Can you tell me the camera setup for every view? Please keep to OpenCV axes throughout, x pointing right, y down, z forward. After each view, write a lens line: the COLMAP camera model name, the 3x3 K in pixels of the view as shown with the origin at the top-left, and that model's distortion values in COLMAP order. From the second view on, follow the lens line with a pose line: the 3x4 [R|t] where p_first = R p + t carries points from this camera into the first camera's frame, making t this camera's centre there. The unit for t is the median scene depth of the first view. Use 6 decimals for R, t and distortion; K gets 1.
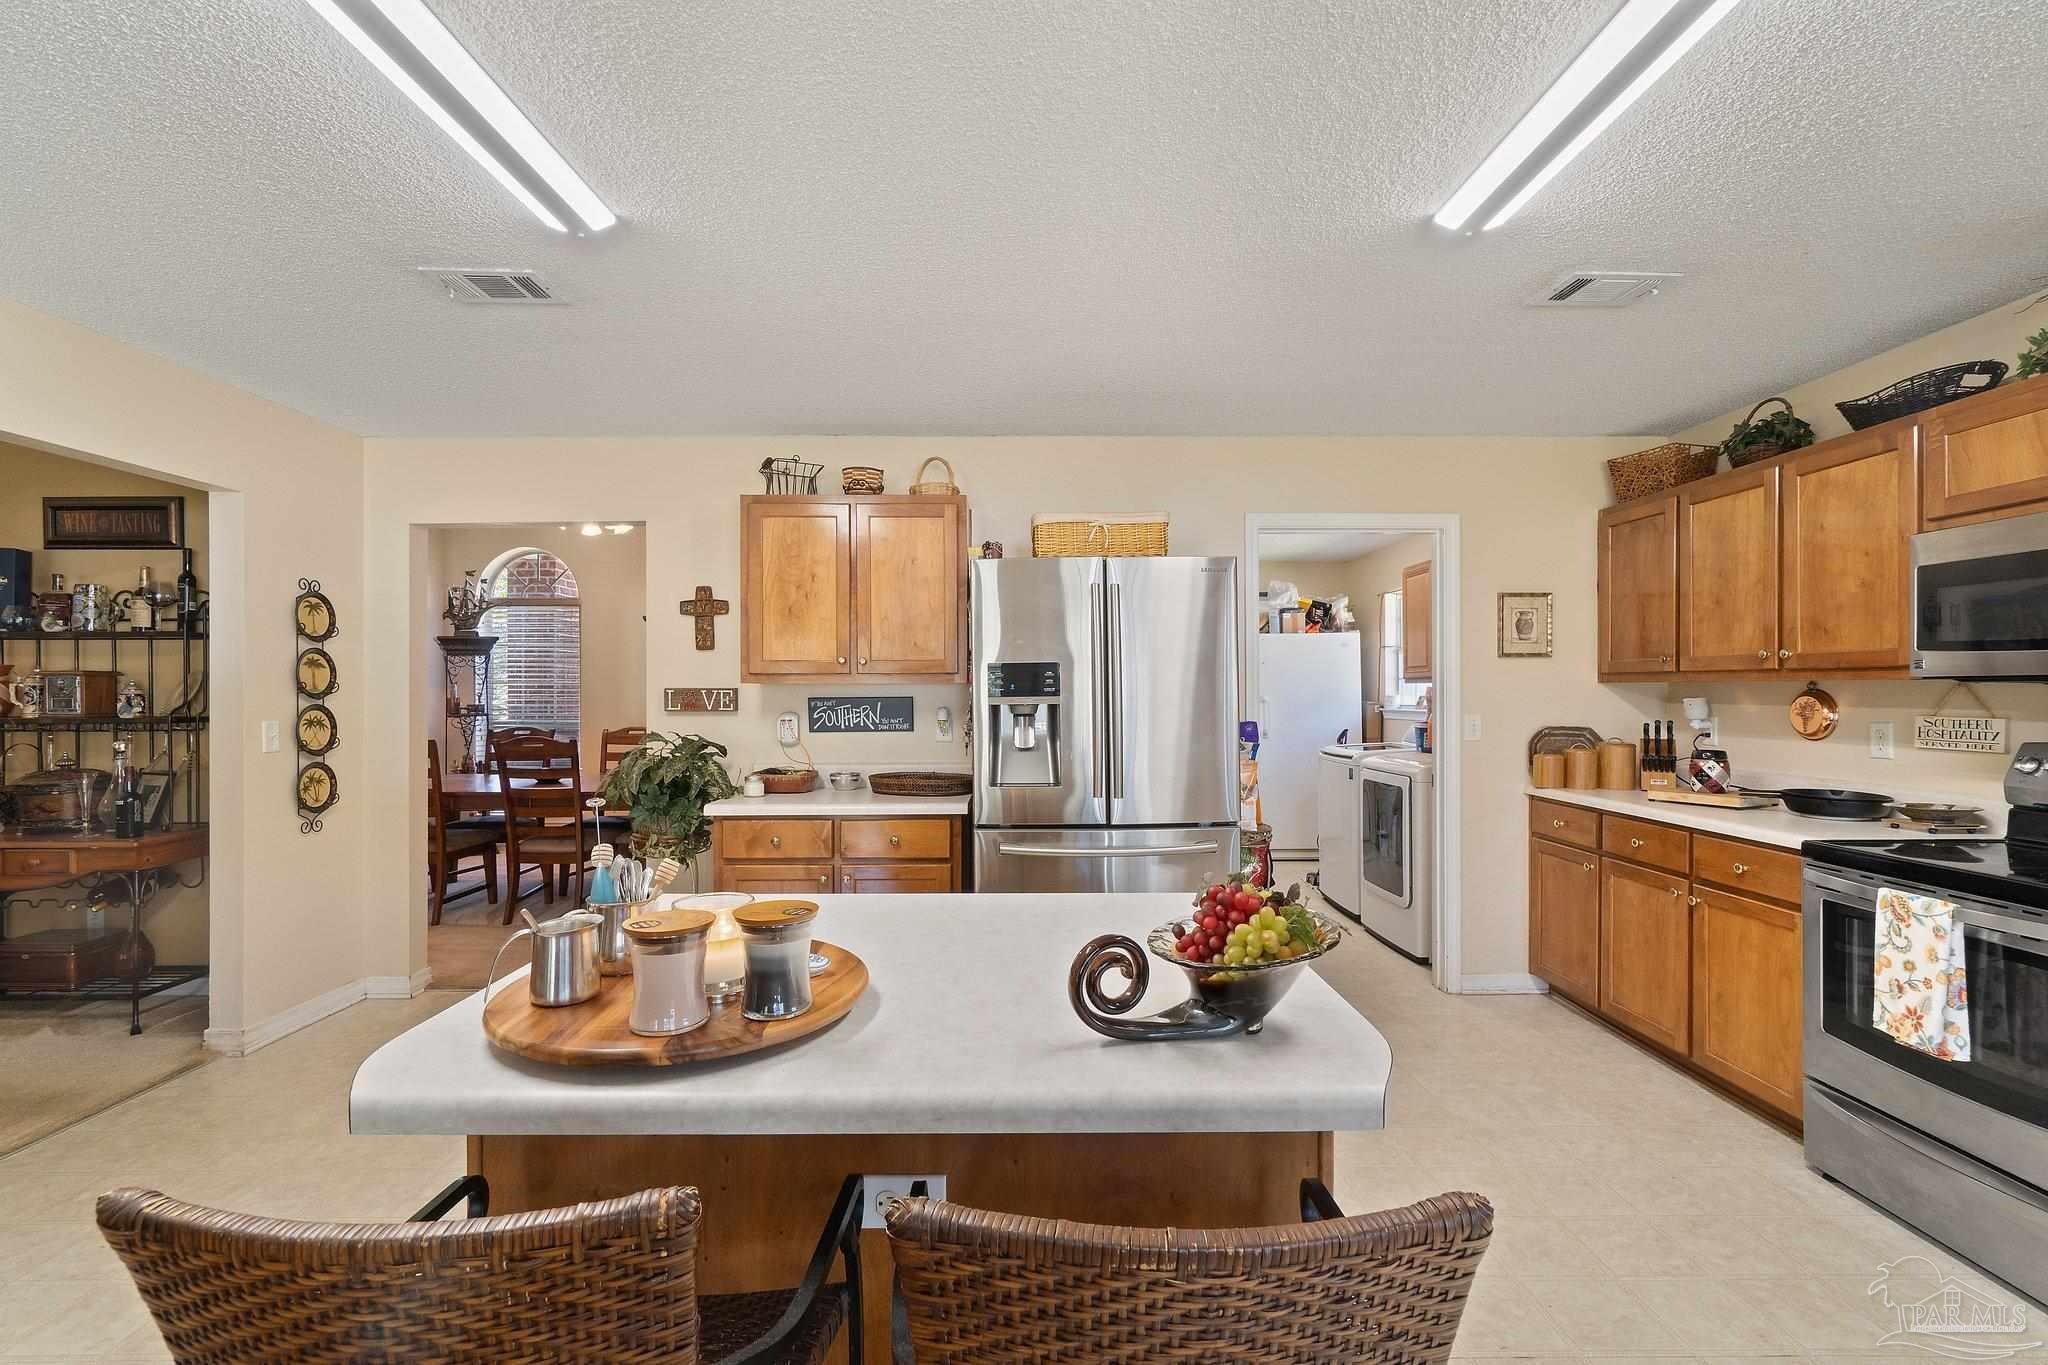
lens RADIAL K [[881.5, 0, 1015.0], [0, 881.5, 691.9], [0, 0, 1]] dist [-0.005704, 0.001132]
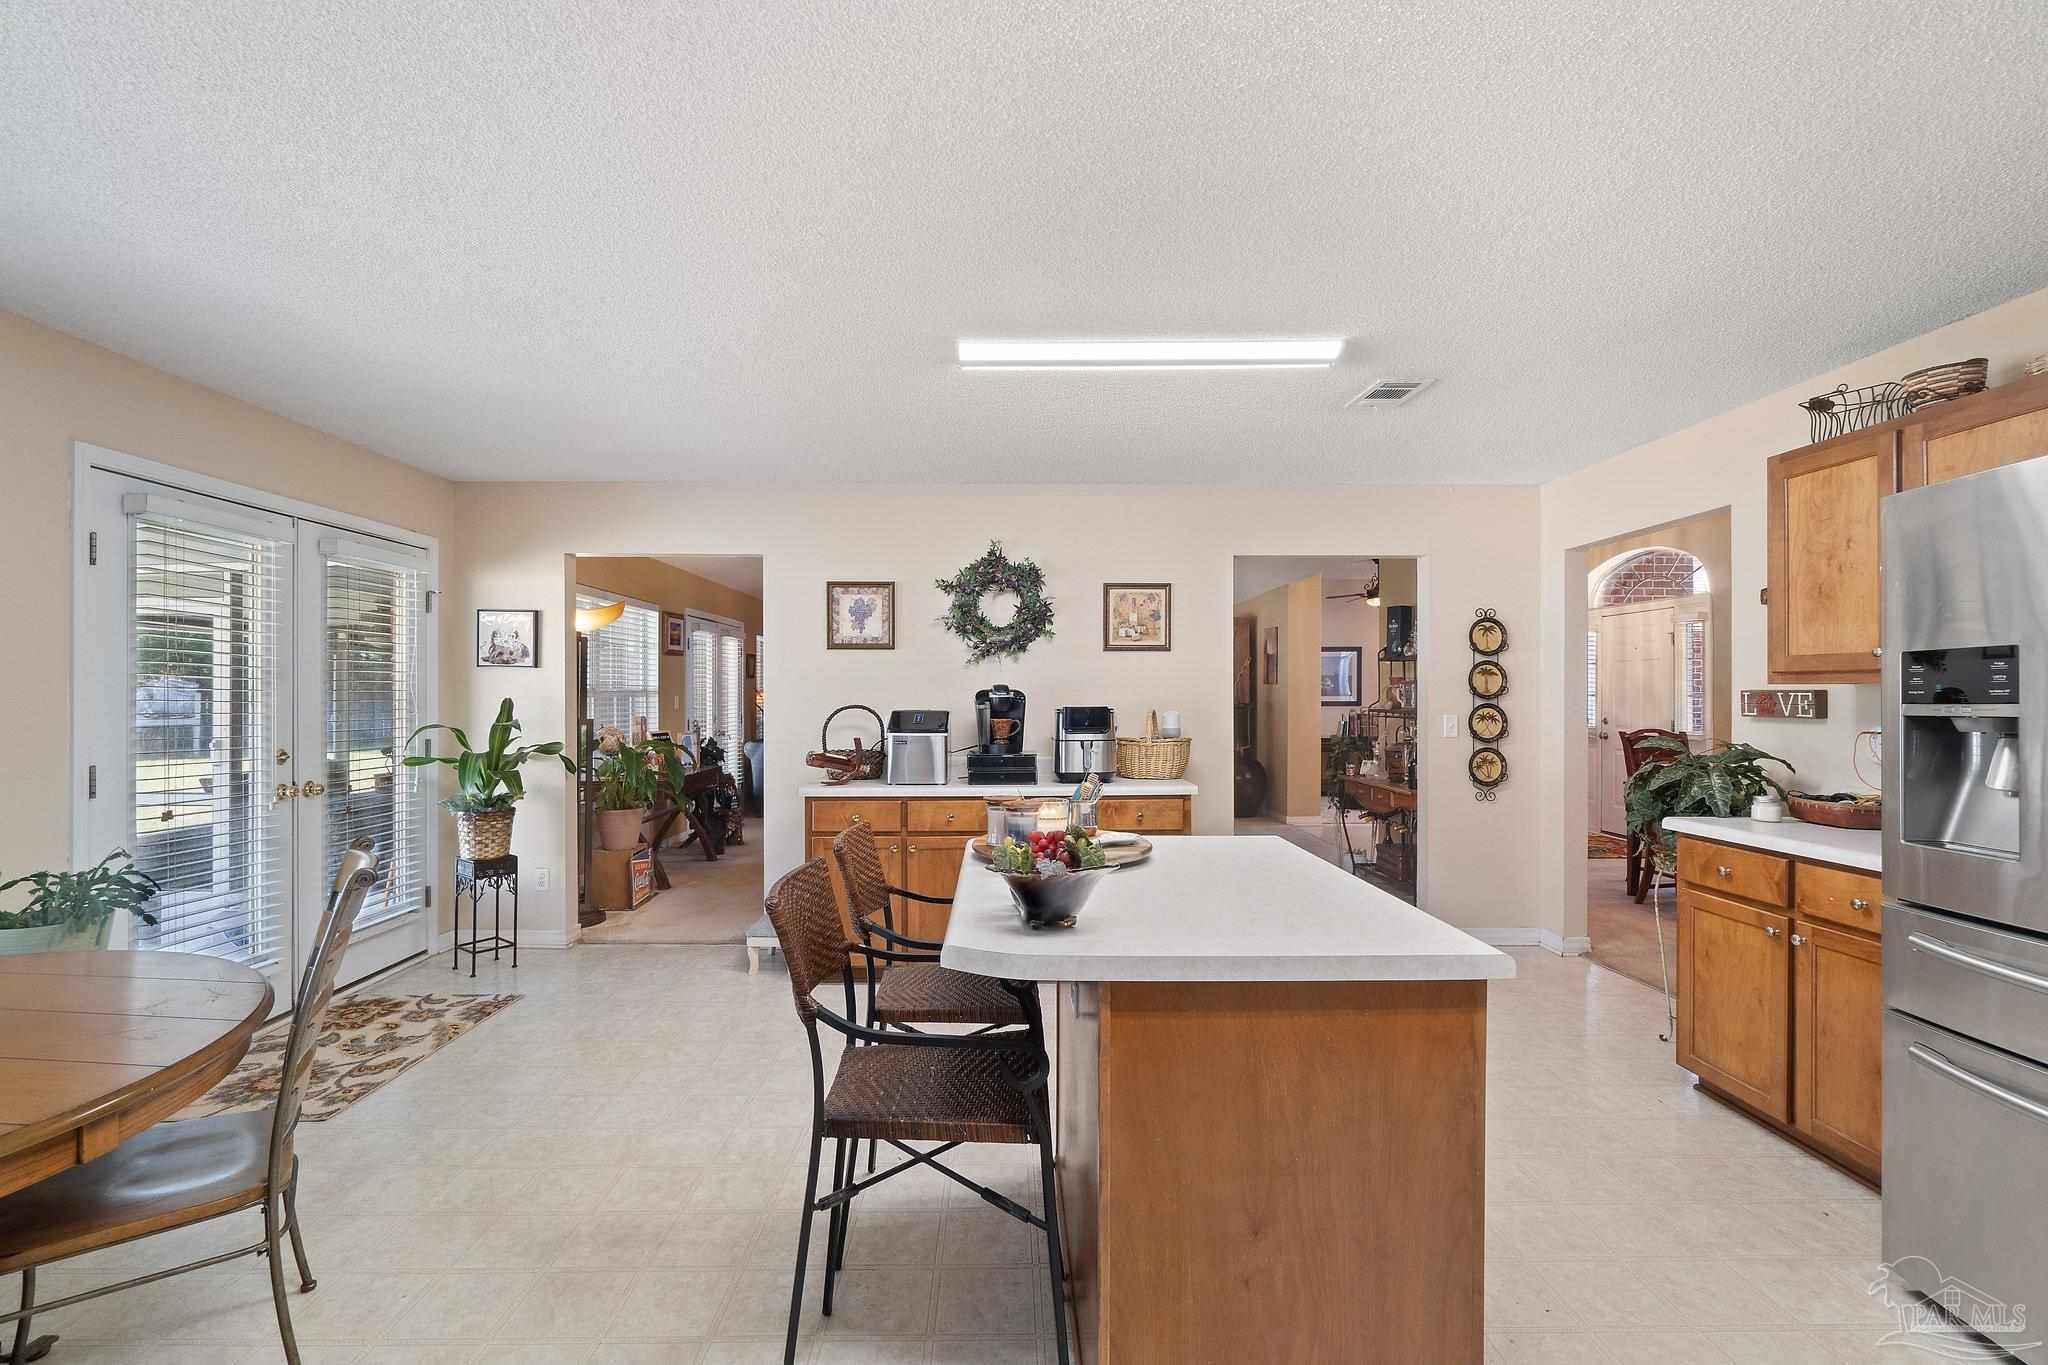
lens RADIAL K [[881.5, 0, 1011.5], [0, 881.5, 691.8], [0, 0, 1]] dist [-0.005704, 0.001132]
pose [[0.010998, -0.001336, -0.999939, 0.505234], [0.001055, 0.999999, -0.001324, -0.002274], [0.999939, -0.001040, 0.011000, 0.273164]]
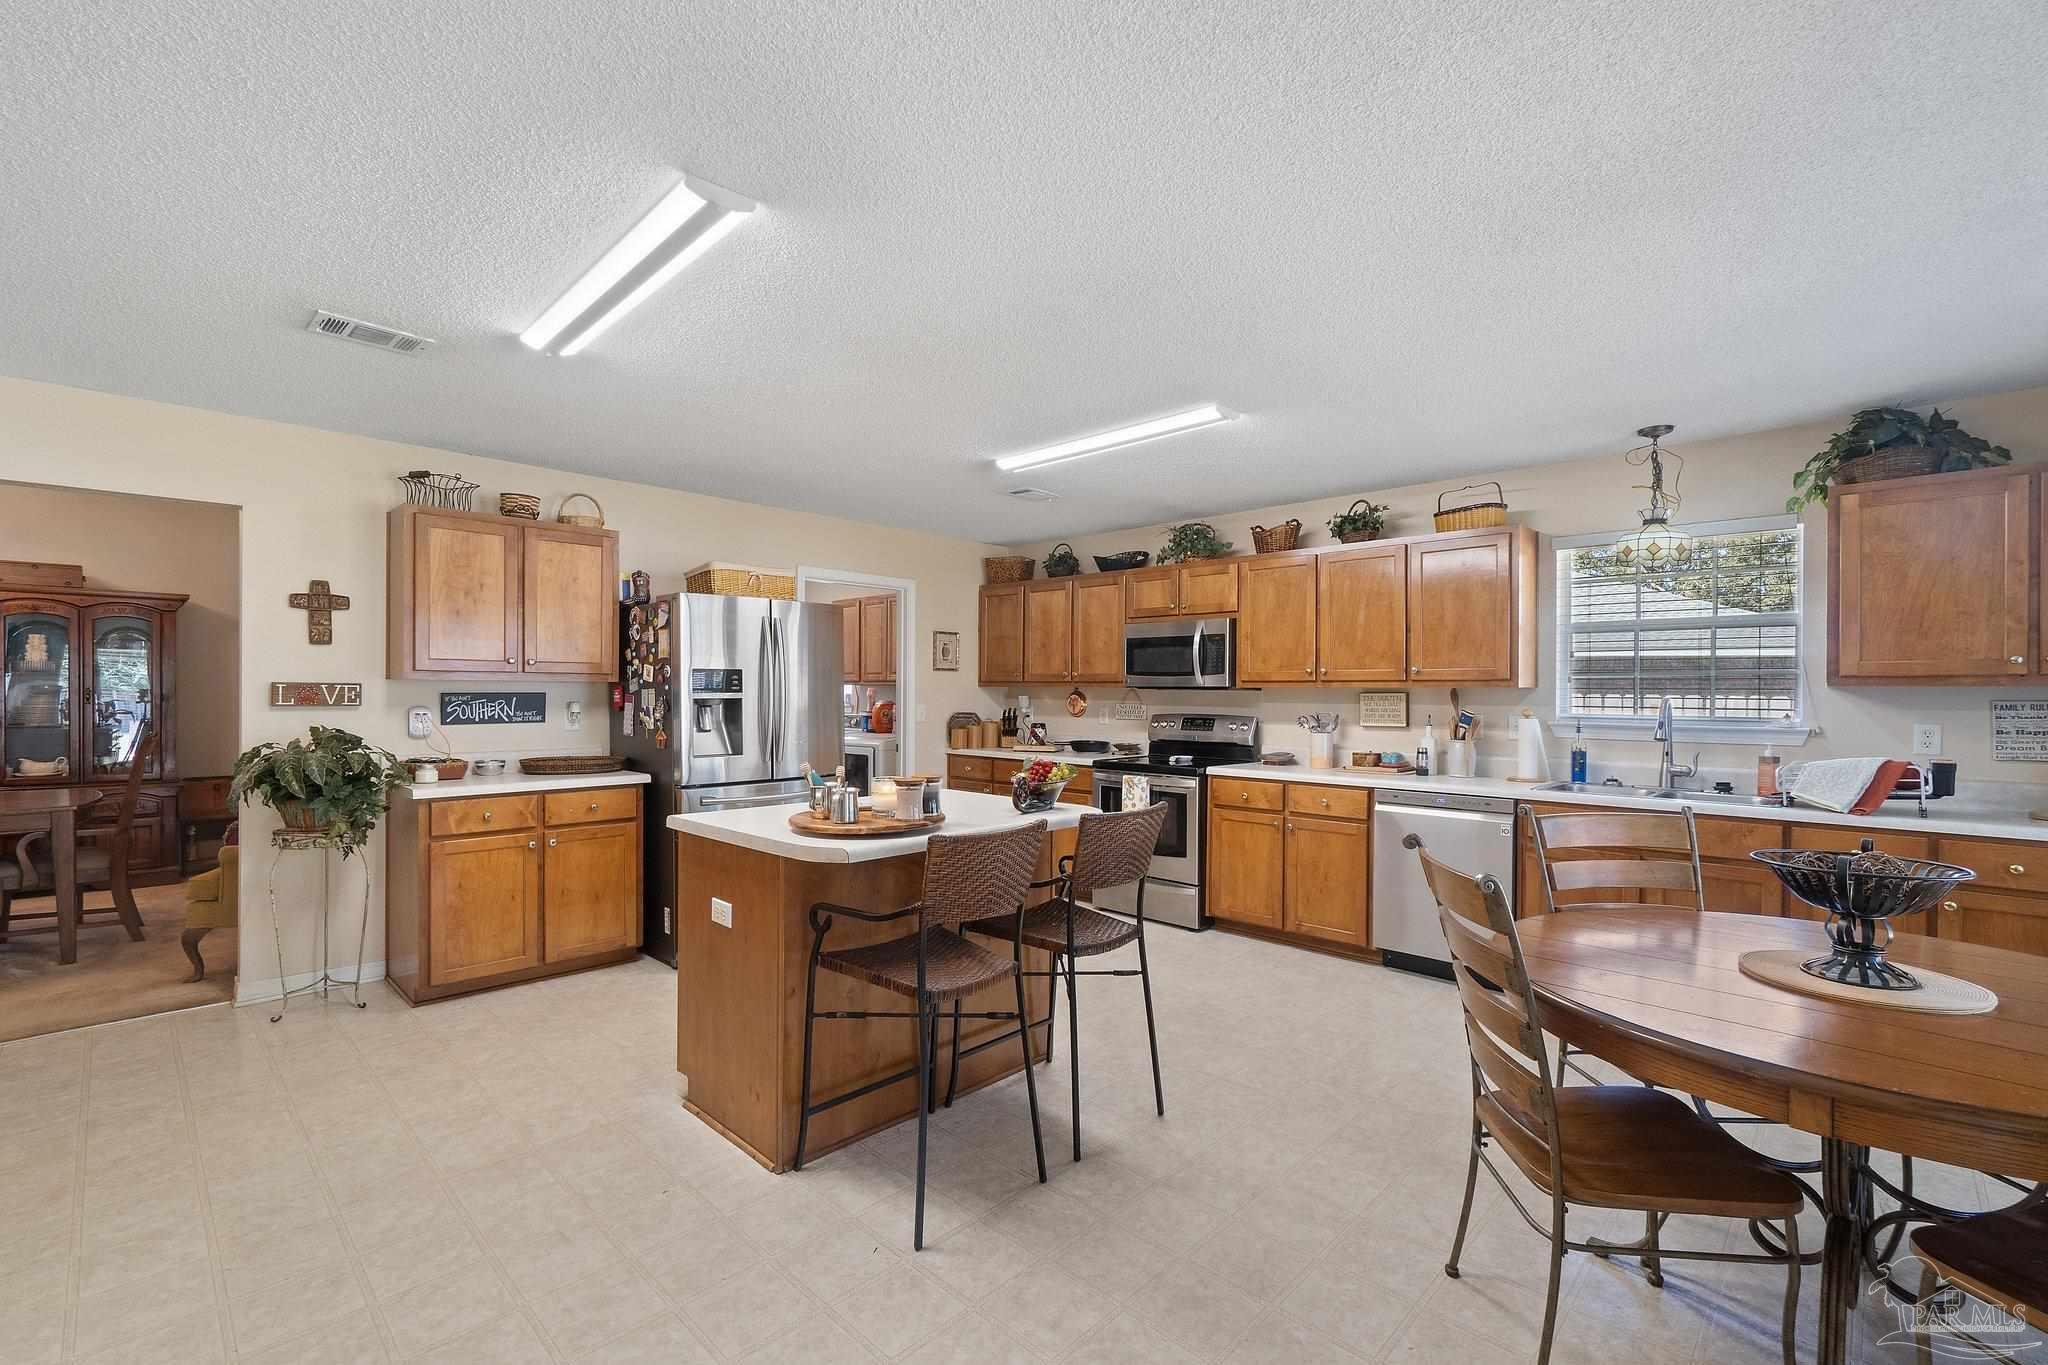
lens RADIAL K [[881.5, 0, 1018.9], [0, 881.5, 693.7], [0, 0, 1]] dist [-0.005704, 0.001132]
pose [[0.701139, 0.004787, 0.713009, -0.542435], [-0.007482, 0.999972, 0.000644, 0.001742], [-0.712985, -0.005787, 0.701155, -0.278514]]
